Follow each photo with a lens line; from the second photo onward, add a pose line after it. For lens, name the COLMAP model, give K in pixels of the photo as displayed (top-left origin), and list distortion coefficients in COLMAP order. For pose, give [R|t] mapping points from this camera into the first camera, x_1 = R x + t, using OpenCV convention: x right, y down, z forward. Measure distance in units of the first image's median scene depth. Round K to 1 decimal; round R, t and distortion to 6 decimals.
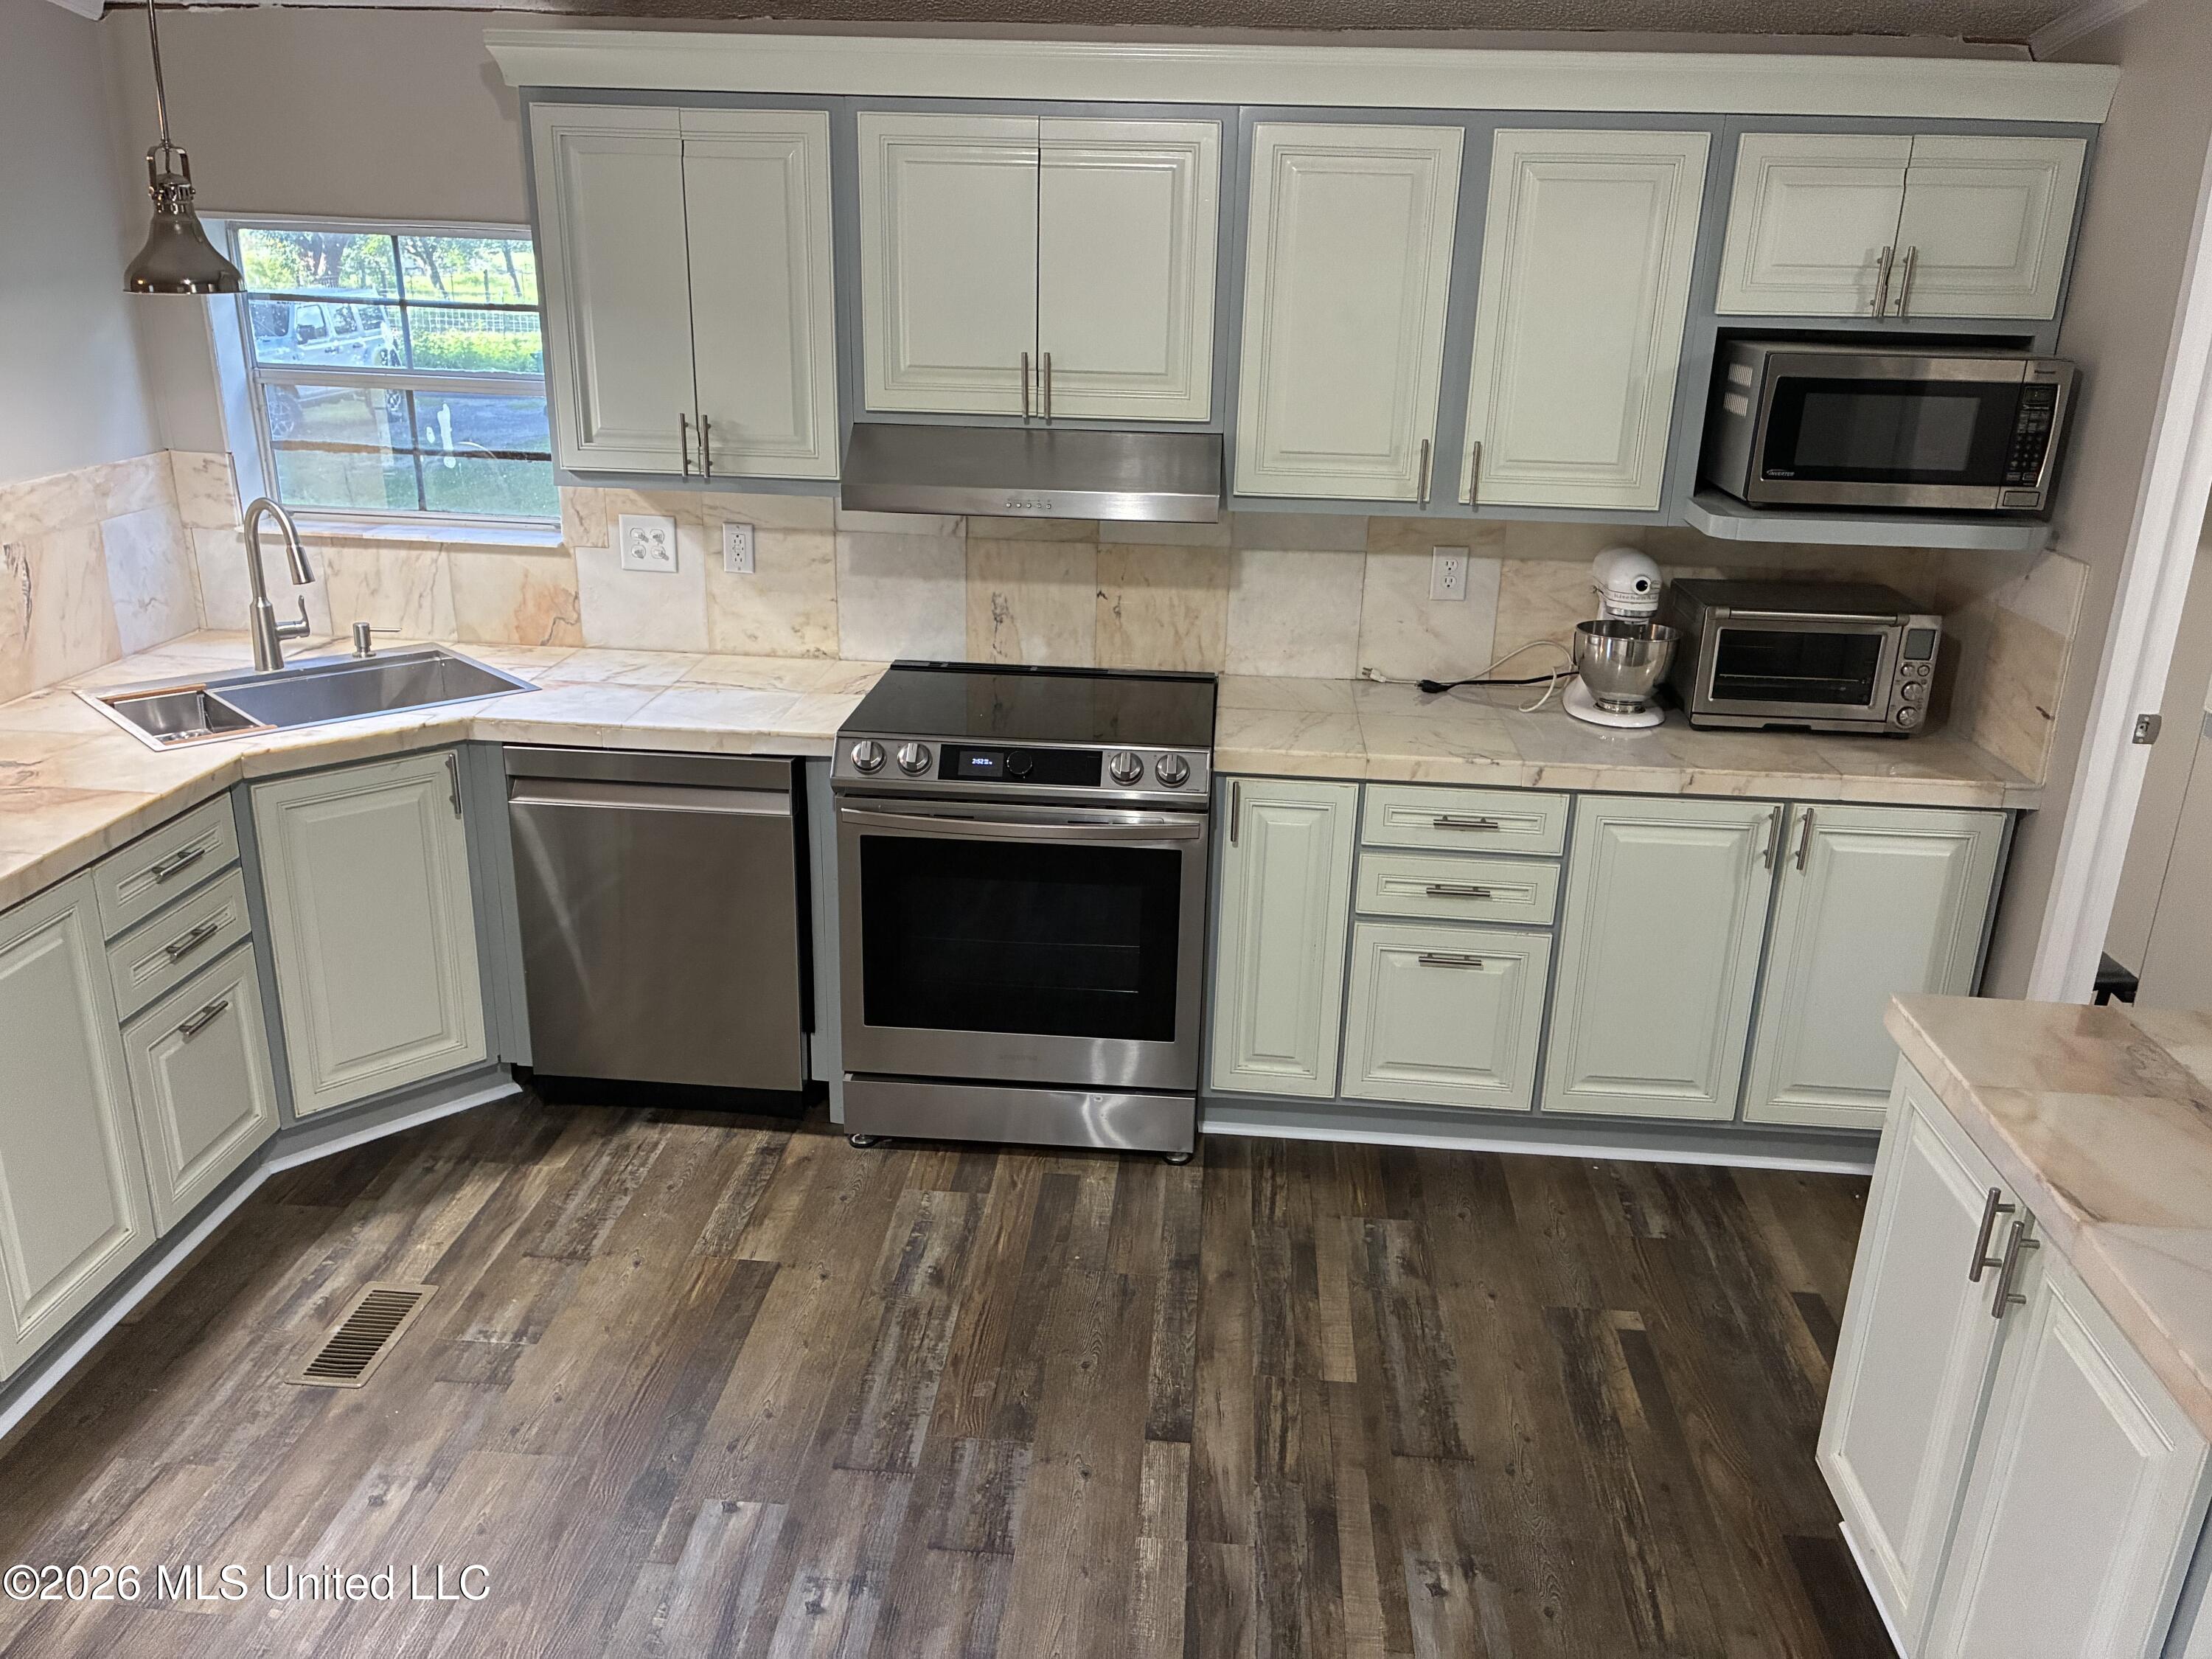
lens RADIAL K [[1709.6, 0, 1097.3], [0, 1709.6, 840.8], [0, 0, 1]] dist [0.032192, -0.040119]
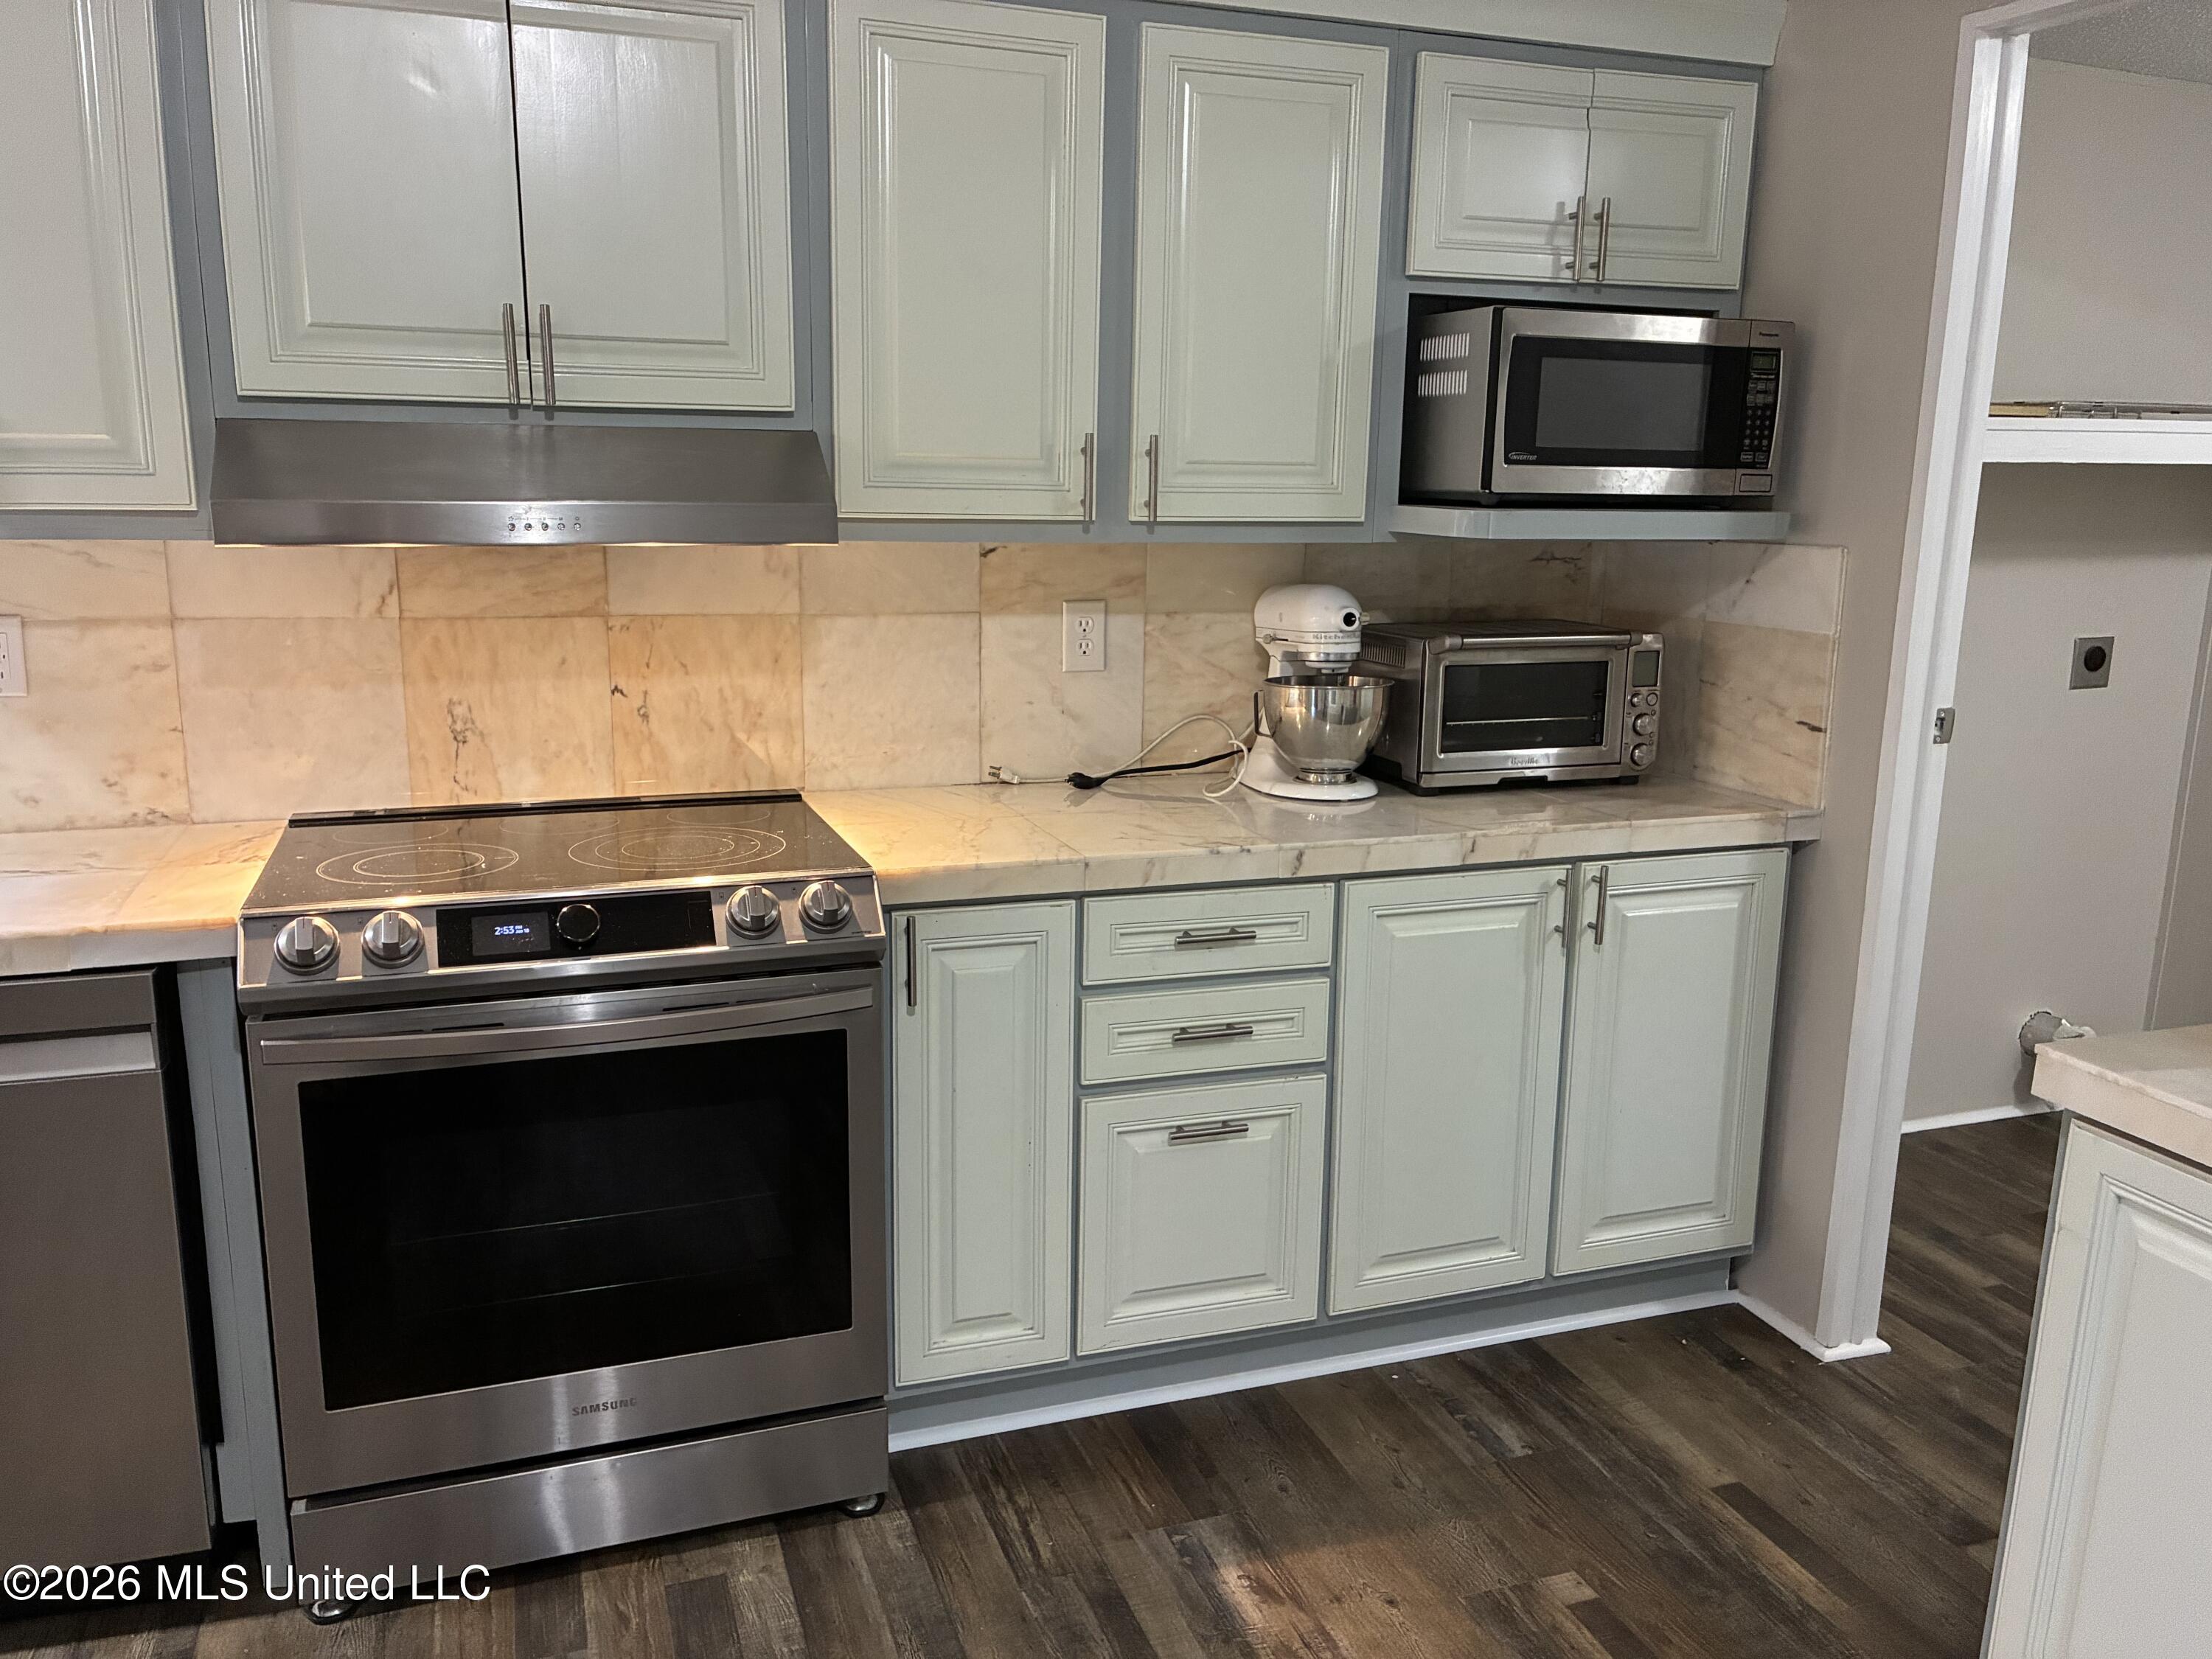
lens RADIAL K [[1709.6, 0, 1106.2], [0, 1709.6, 833.7], [0, 0, 1]] dist [0.032192, -0.040119]
pose [[0.911880, -0.094764, 0.399368, -0.112120], [0.146882, 0.983890, -0.101915, 0.013396], [-0.383277, 0.151594, 0.911108, 0.339564]]
